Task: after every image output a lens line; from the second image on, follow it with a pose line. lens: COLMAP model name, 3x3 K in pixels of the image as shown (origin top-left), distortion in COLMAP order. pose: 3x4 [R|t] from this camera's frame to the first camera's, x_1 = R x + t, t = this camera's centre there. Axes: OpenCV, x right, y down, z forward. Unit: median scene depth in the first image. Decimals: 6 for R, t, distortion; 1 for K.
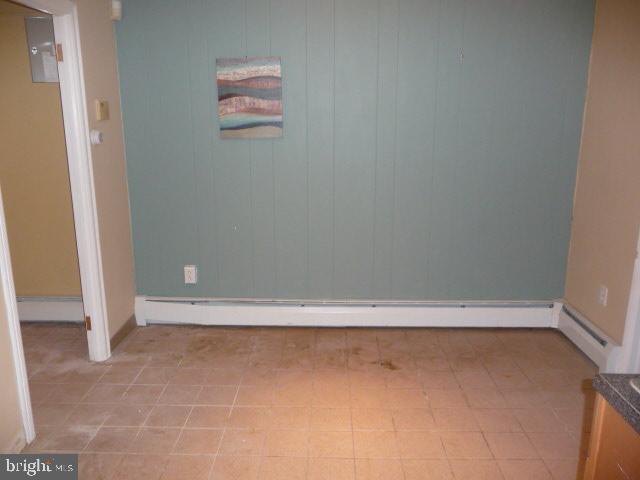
lens RADIAL K [[520.6, 0, 322.3], [0, 520.6, 243.9], [0, 0, 1]] dist [-0.028378, 0.014233]
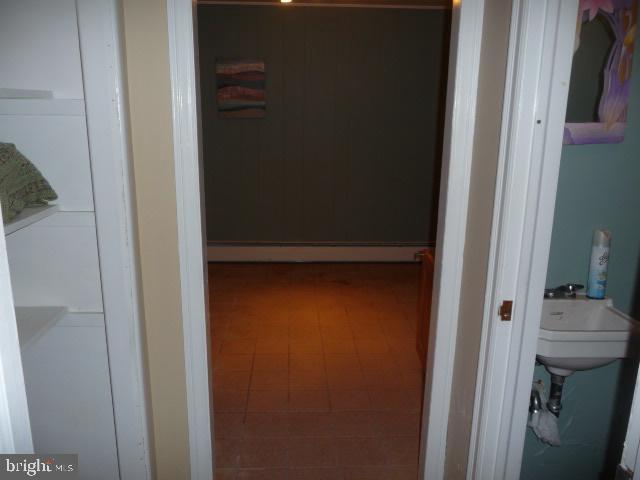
lens RADIAL K [[520.6, 0, 318.6], [0, 520.6, 235.6], [0, 0, 1]] dist [-0.028378, 0.014233]
pose [[0.997979, 0.000982, 0.063529, -0.025891], [-0.001398, 0.999978, 0.006495, 0.091249], [-0.063522, -0.006570, 0.997959, -0.347782]]
